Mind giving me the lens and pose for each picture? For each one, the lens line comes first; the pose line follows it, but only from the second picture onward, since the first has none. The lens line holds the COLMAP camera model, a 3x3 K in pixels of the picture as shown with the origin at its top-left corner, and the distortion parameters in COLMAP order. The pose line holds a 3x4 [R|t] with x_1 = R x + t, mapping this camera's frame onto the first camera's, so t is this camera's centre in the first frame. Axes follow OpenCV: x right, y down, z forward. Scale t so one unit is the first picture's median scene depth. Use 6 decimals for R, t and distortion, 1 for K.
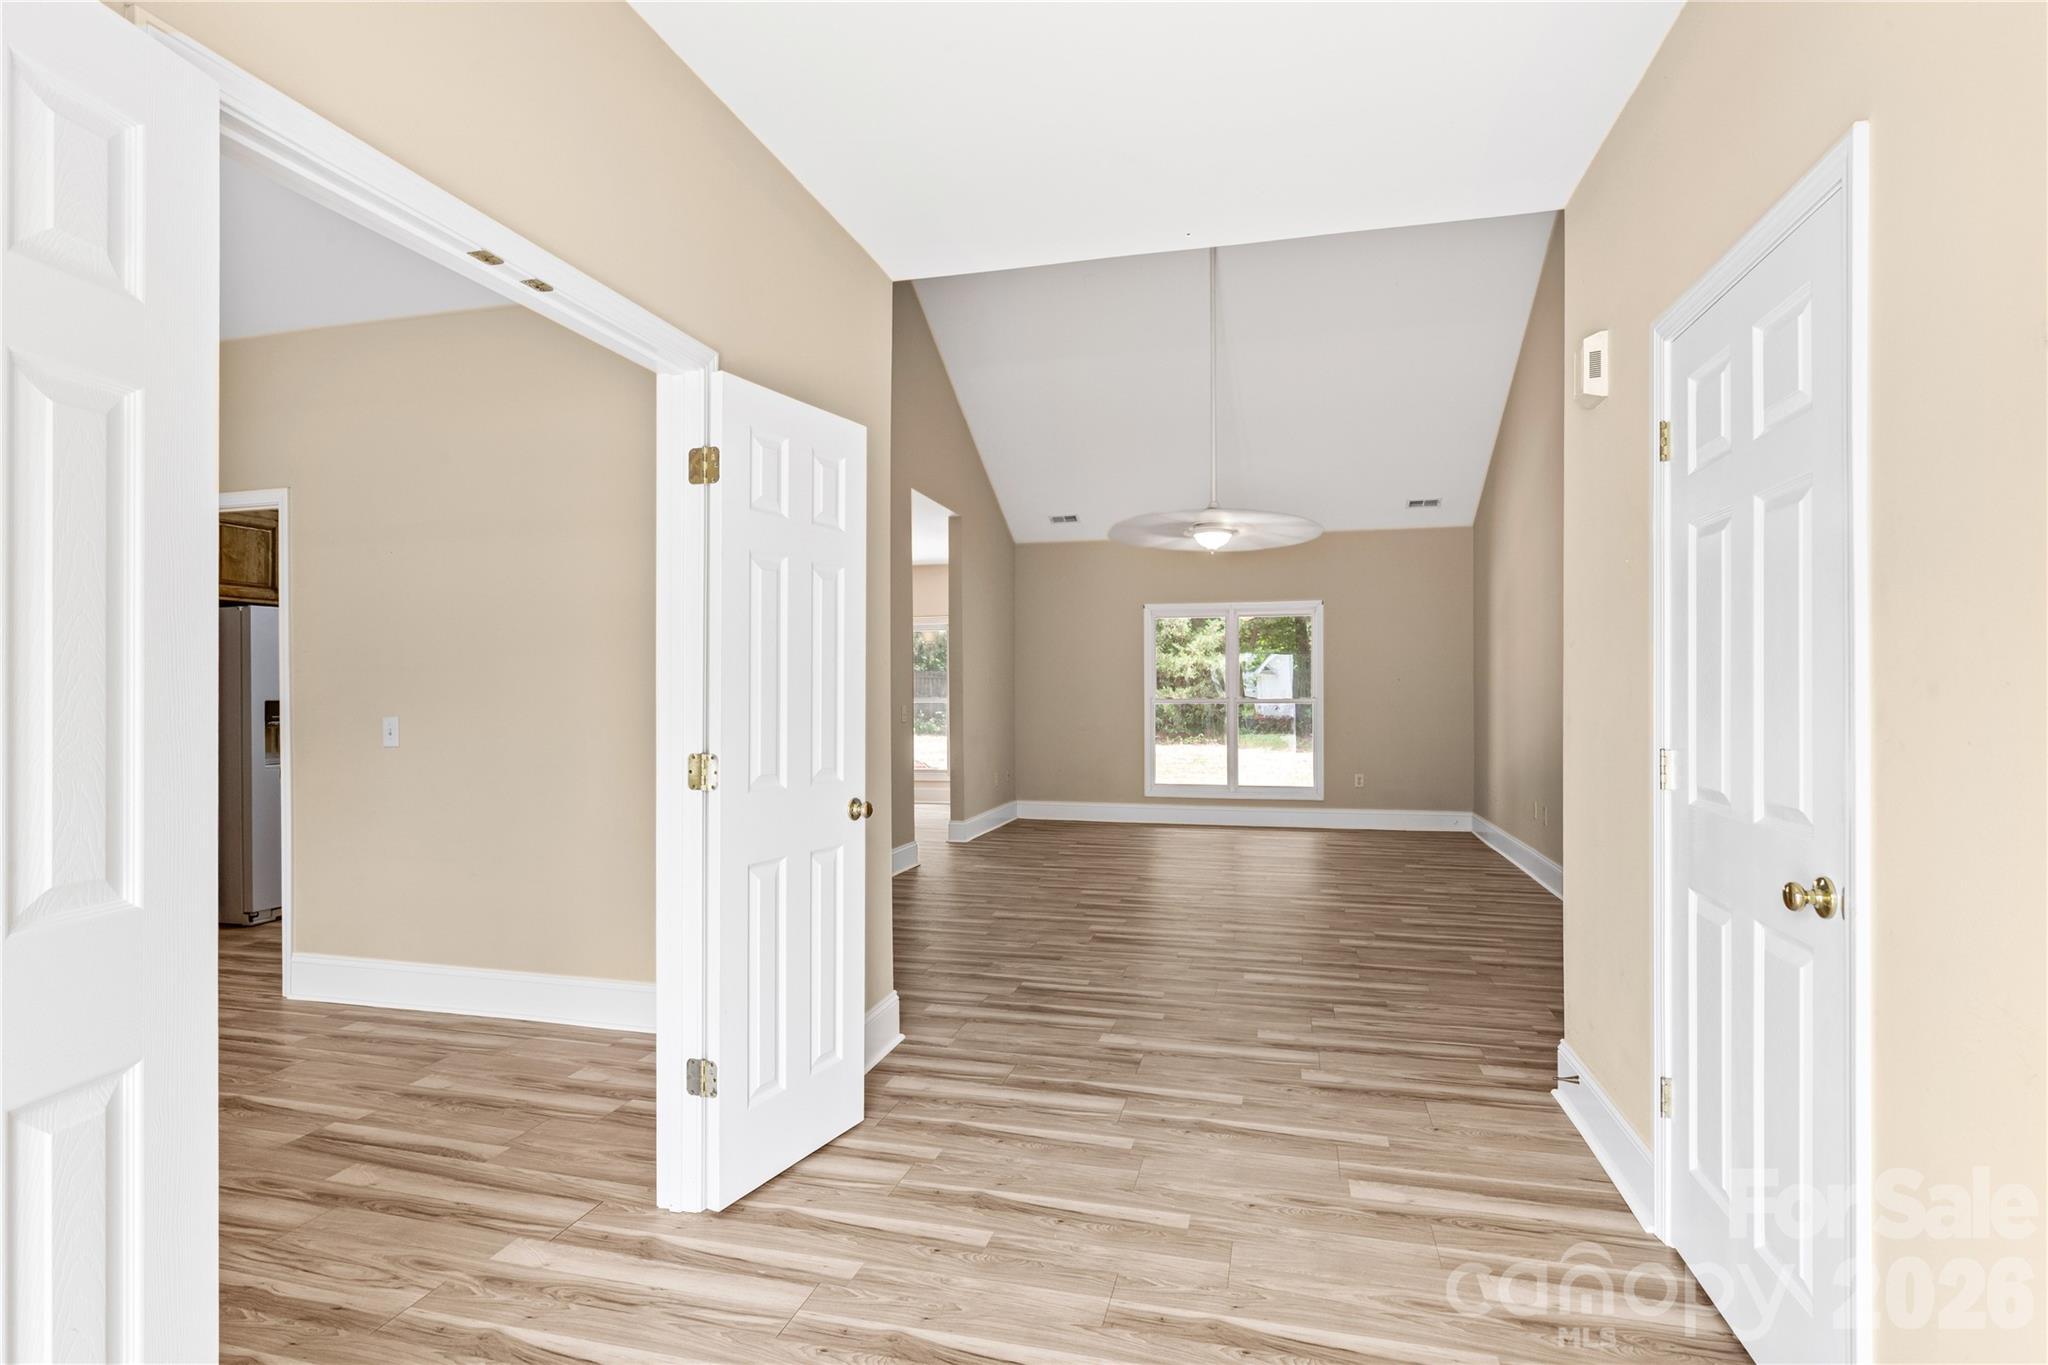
lens RADIAL K [[1025.7, 0, 1013.0], [0, 1025.7, 684.8], [0, 0, 1]] dist [0.003173, -0.003543]
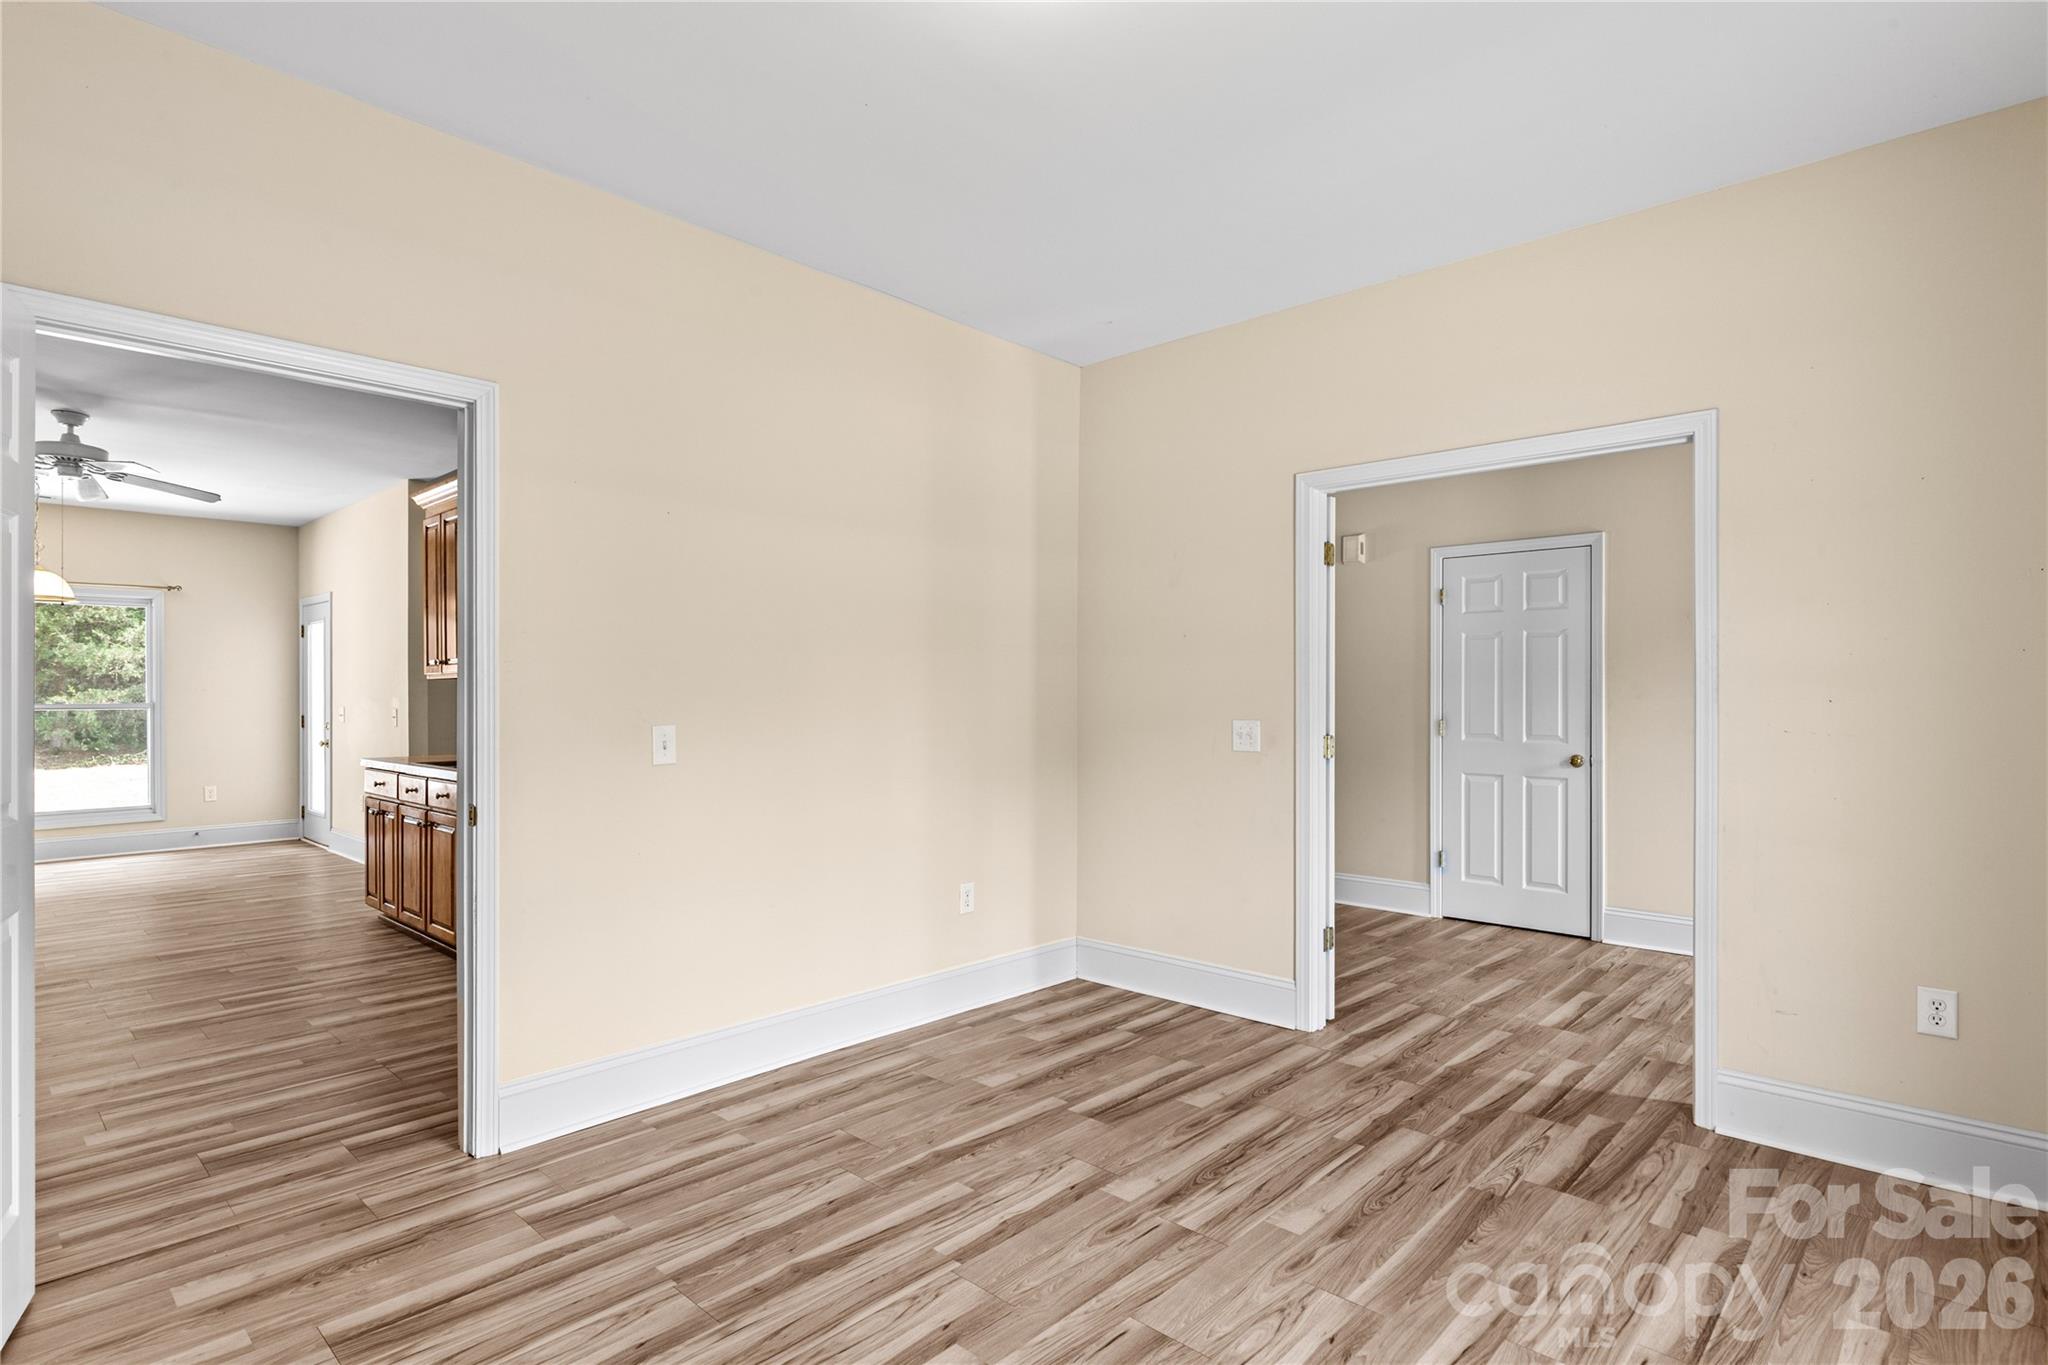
lens RADIAL K [[1025.7, 0, 1004.1], [0, 1025.7, 704.3], [0, 0, 1]] dist [0.003173, -0.003543]
pose [[0.476646, -0.000180, 0.879096, -1.707043], [-0.011777, 0.999909, 0.006590, 0.010421], [-0.879017, -0.013494, 0.476600, 0.602446]]
